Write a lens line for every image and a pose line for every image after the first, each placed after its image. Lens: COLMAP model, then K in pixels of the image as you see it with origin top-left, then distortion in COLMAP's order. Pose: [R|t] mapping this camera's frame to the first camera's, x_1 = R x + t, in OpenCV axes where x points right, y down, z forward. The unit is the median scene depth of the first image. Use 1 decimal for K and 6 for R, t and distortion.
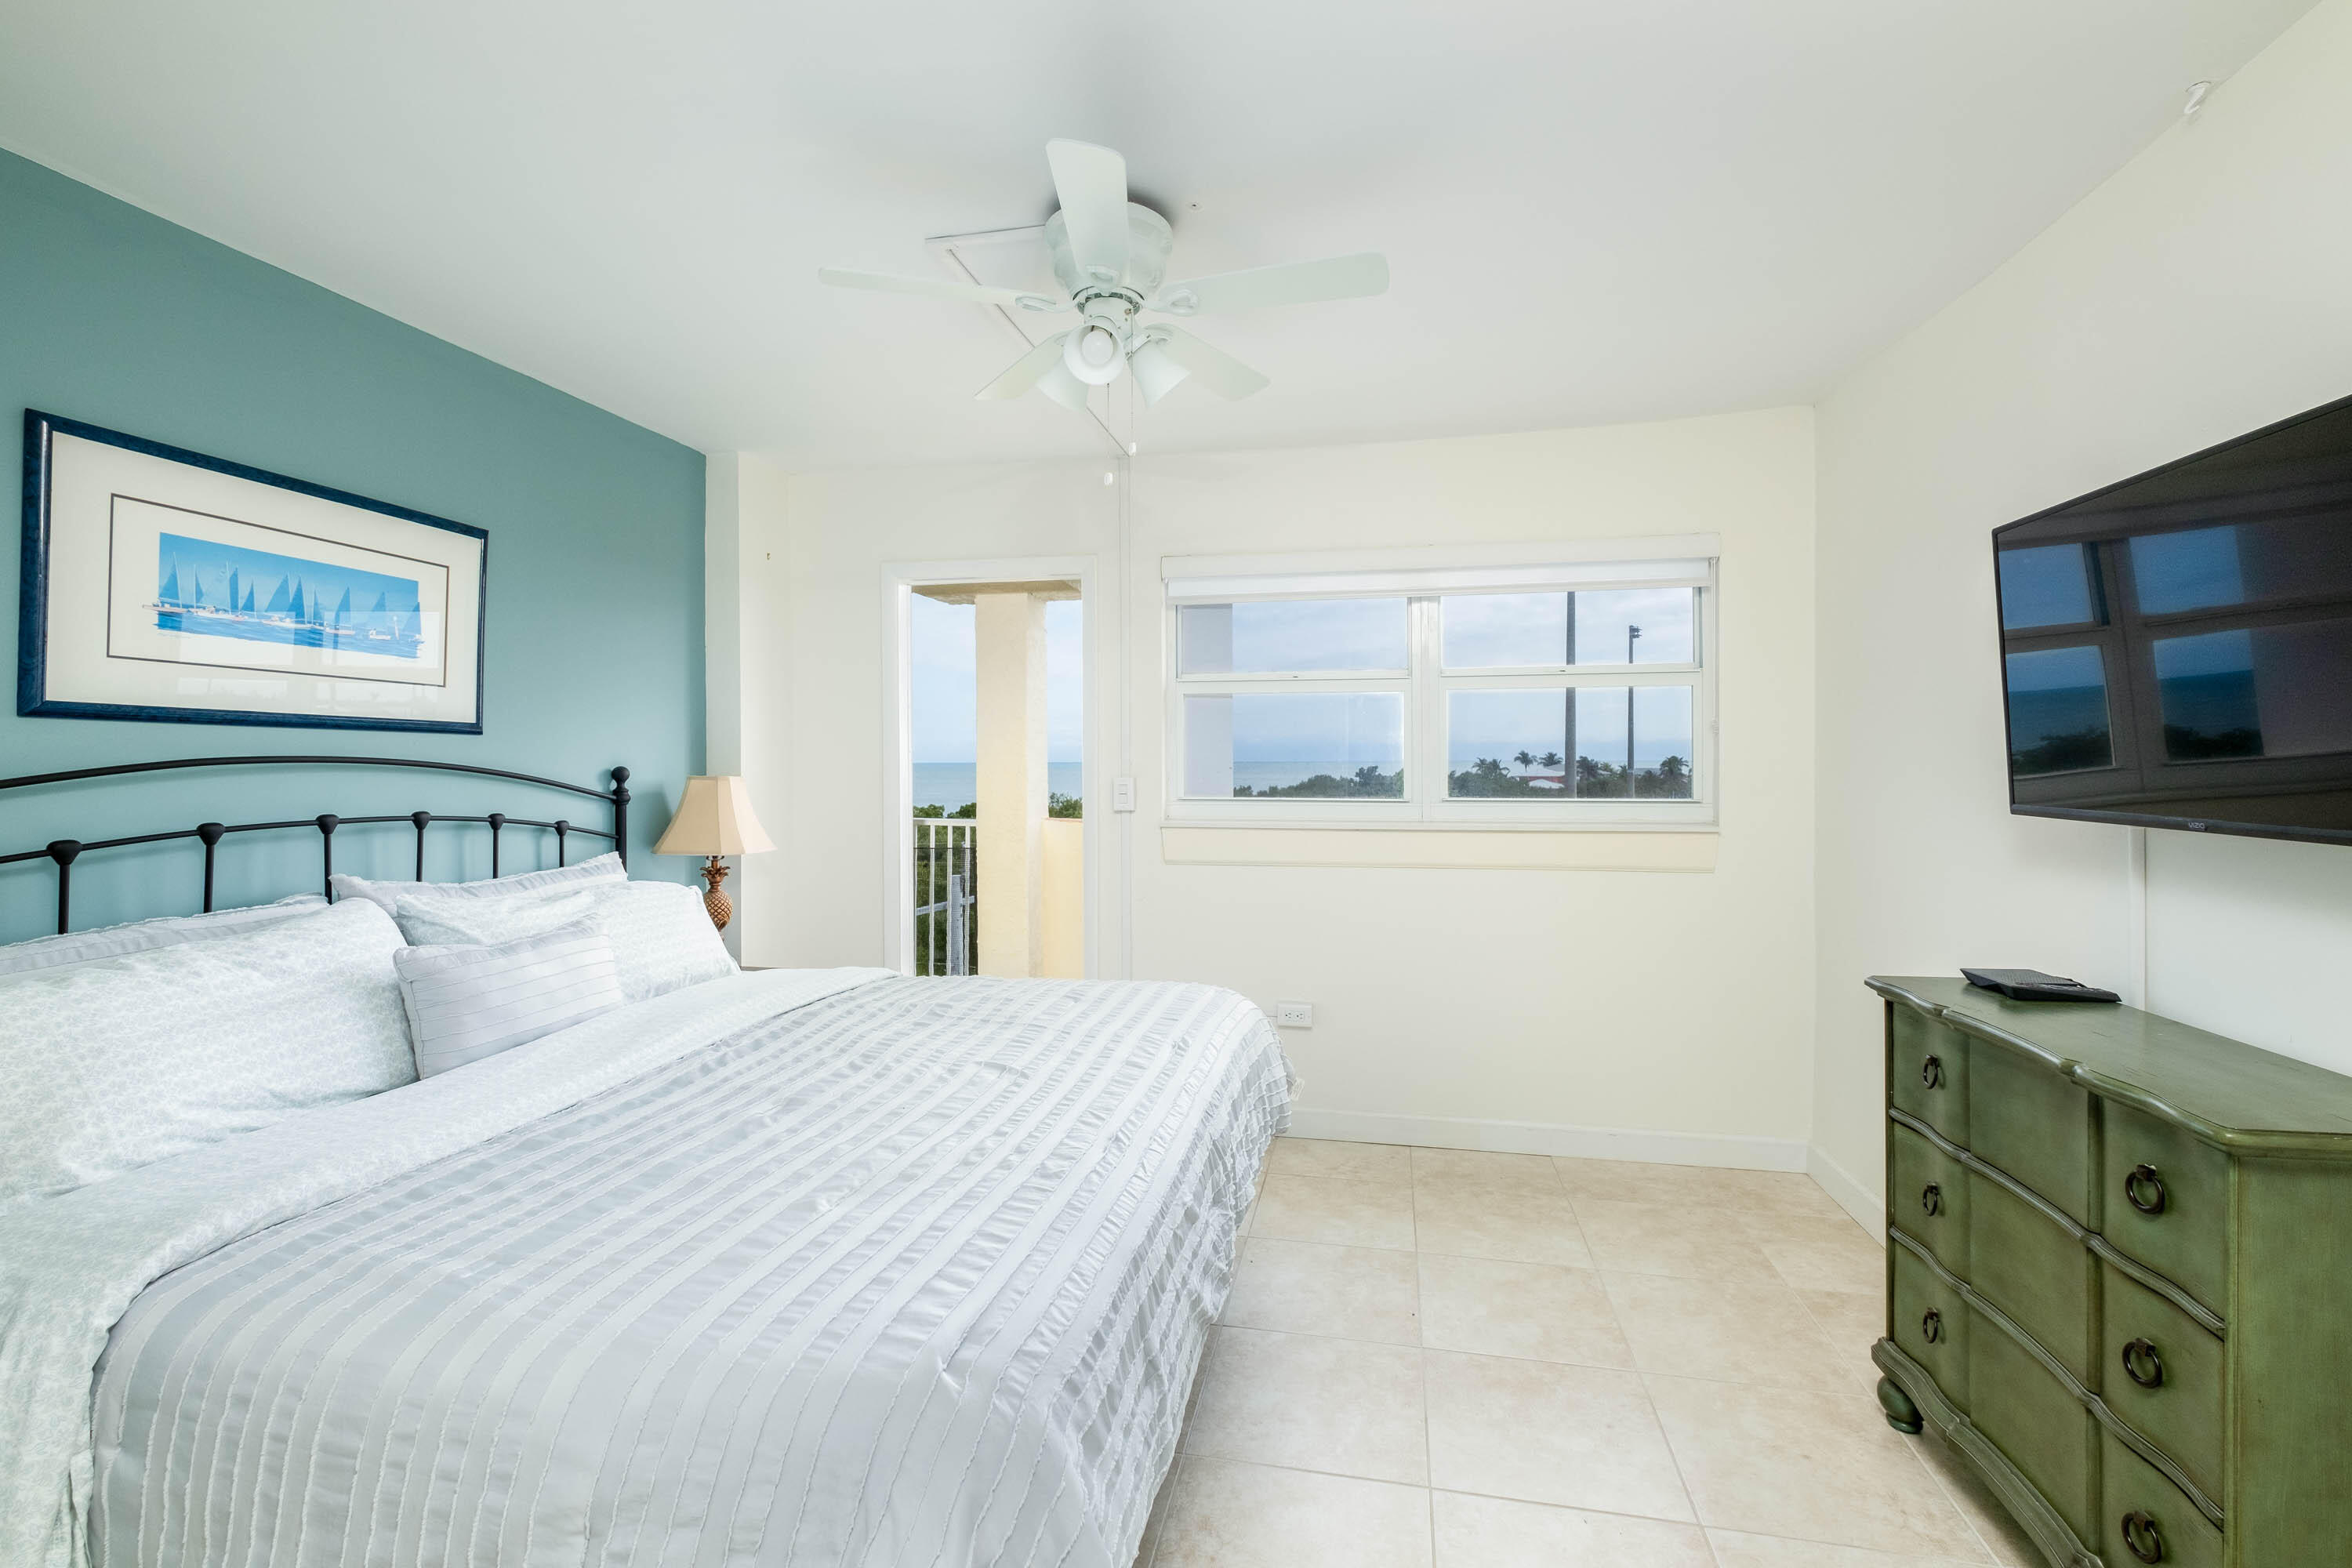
lens RADIAL K [[1019.3, 0, 1166.7], [0, 1019.3, 774.5], [0, 0, 1]] dist [-0.003815, -0.000255]
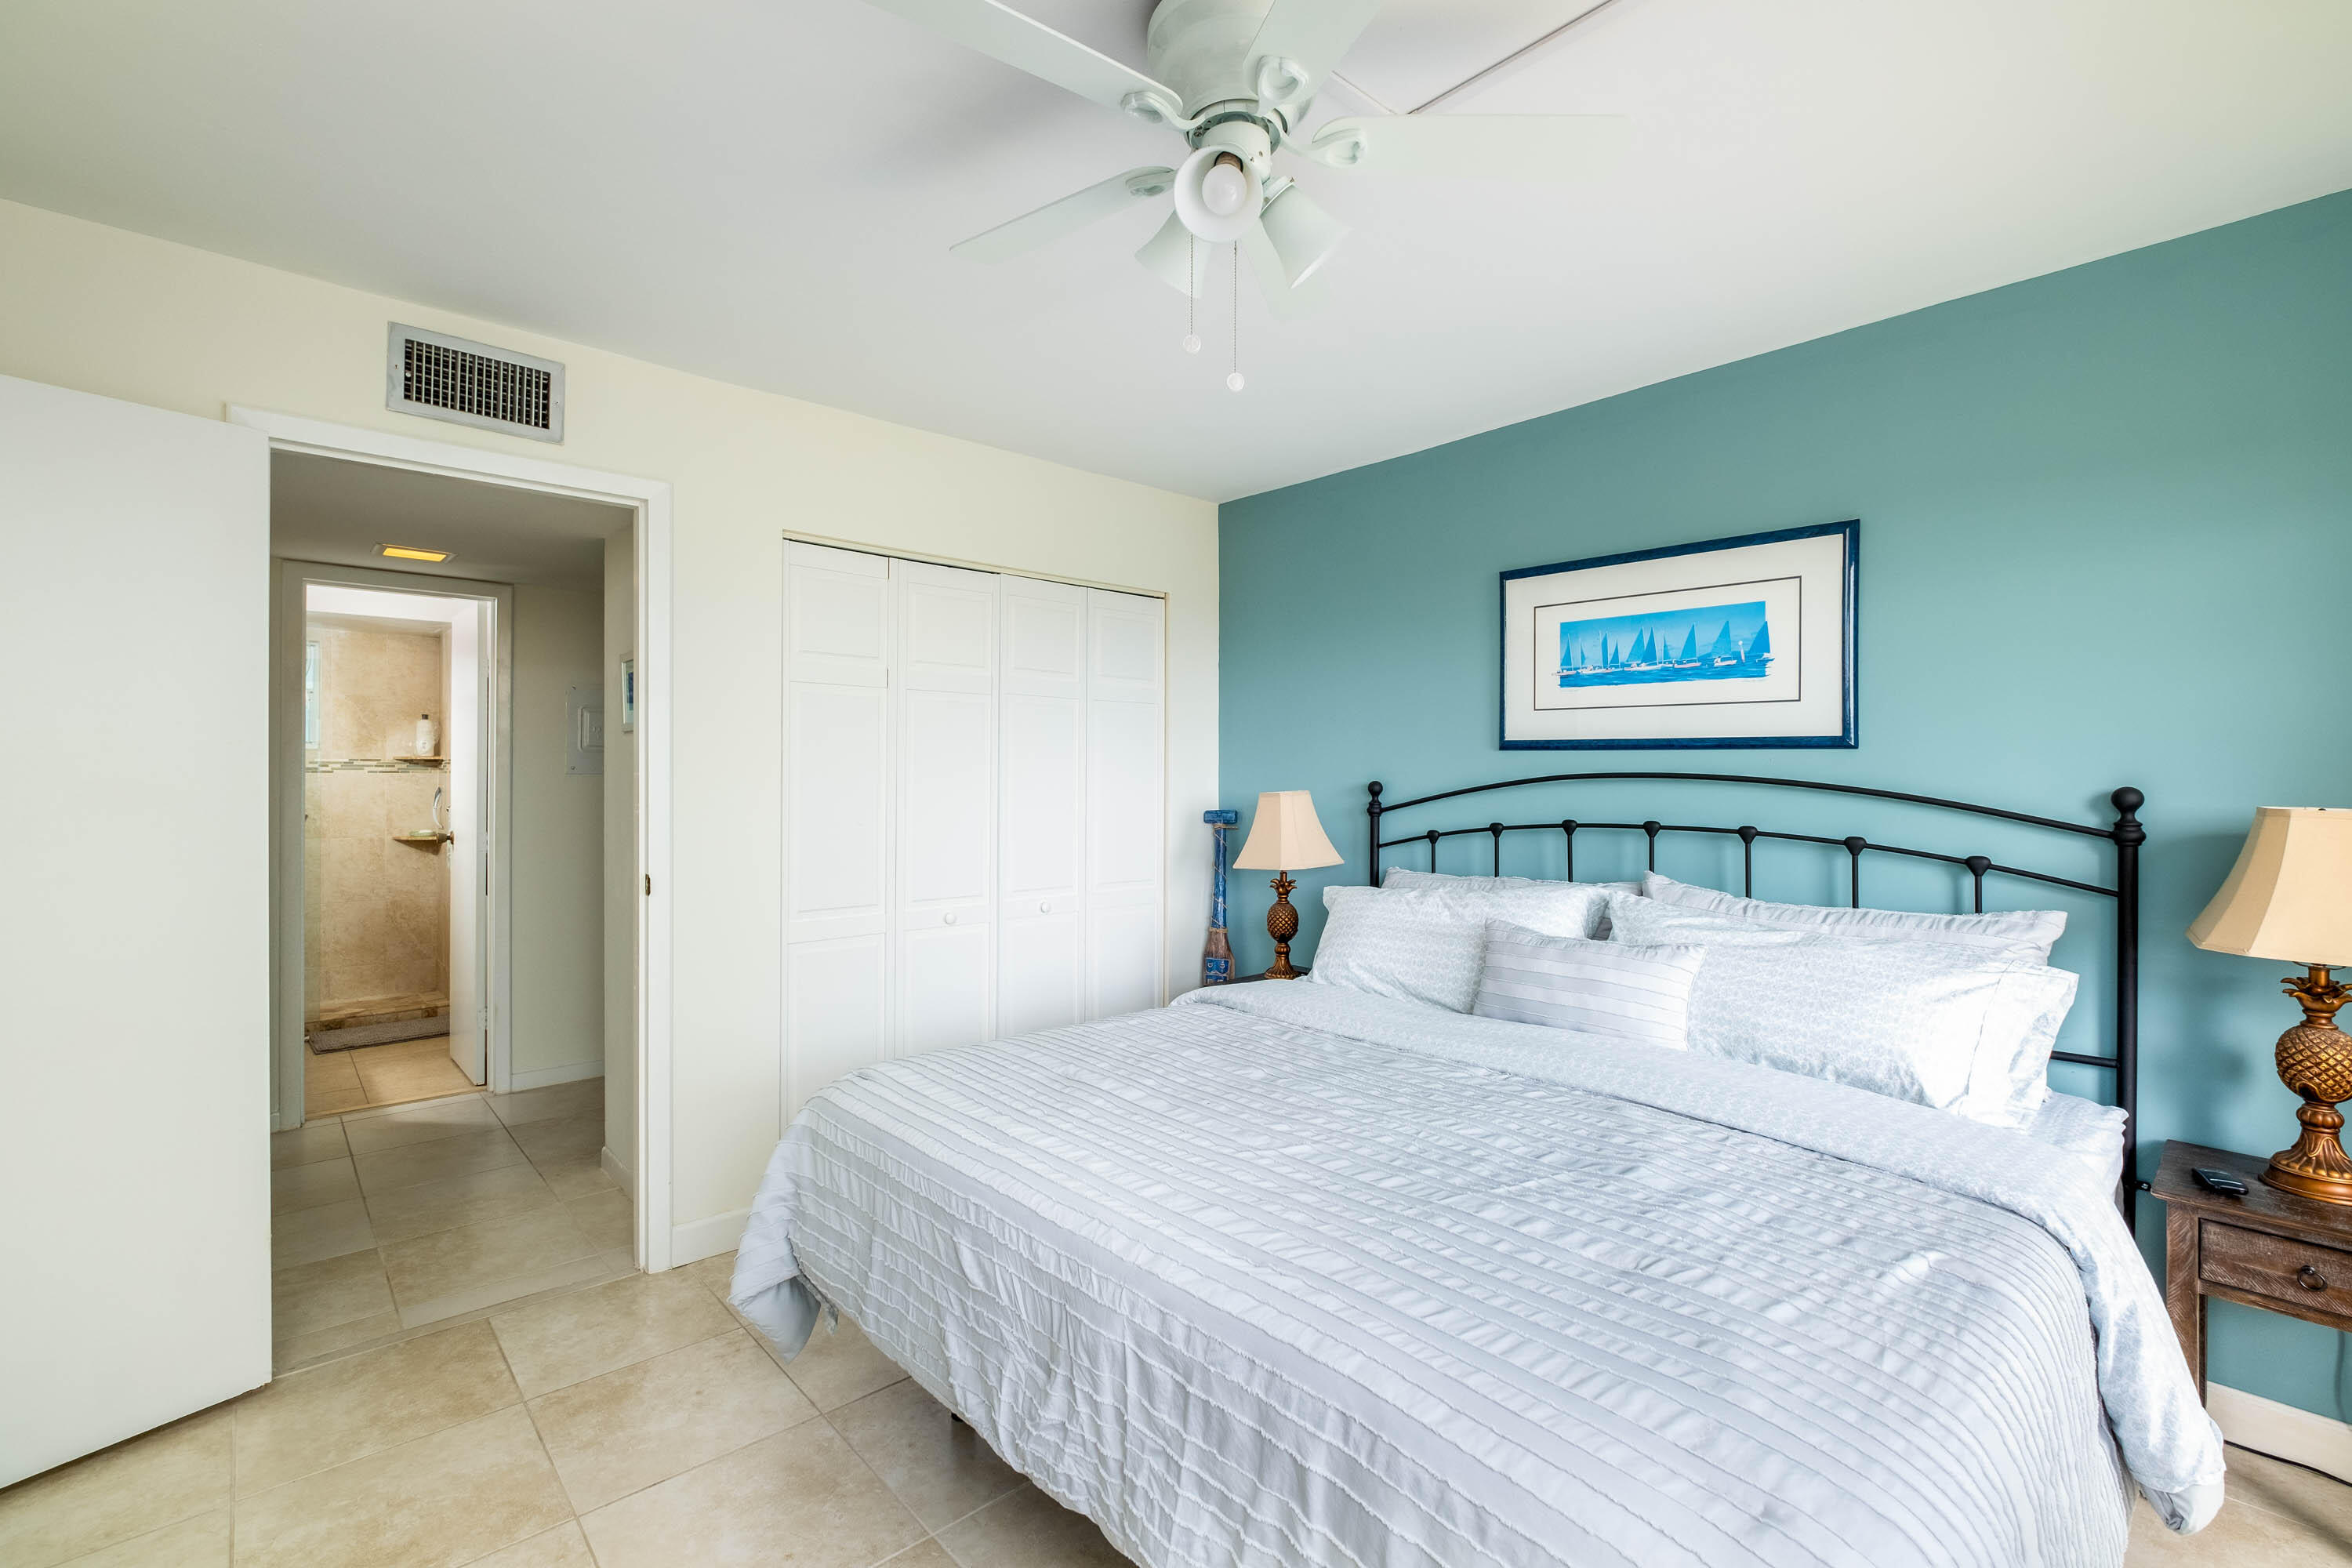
lens RADIAL K [[1019.3, 0, 1166.7], [0, 1019.3, 774.5], [0, 0, 1]] dist [-0.003815, -0.000255]
pose [[-0.573942, -0.006985, -0.818866, 0.524658], [-0.018735, 0.999814, 0.004603, -0.011141], [0.818681, 0.017983, -0.573967, 1.293733]]
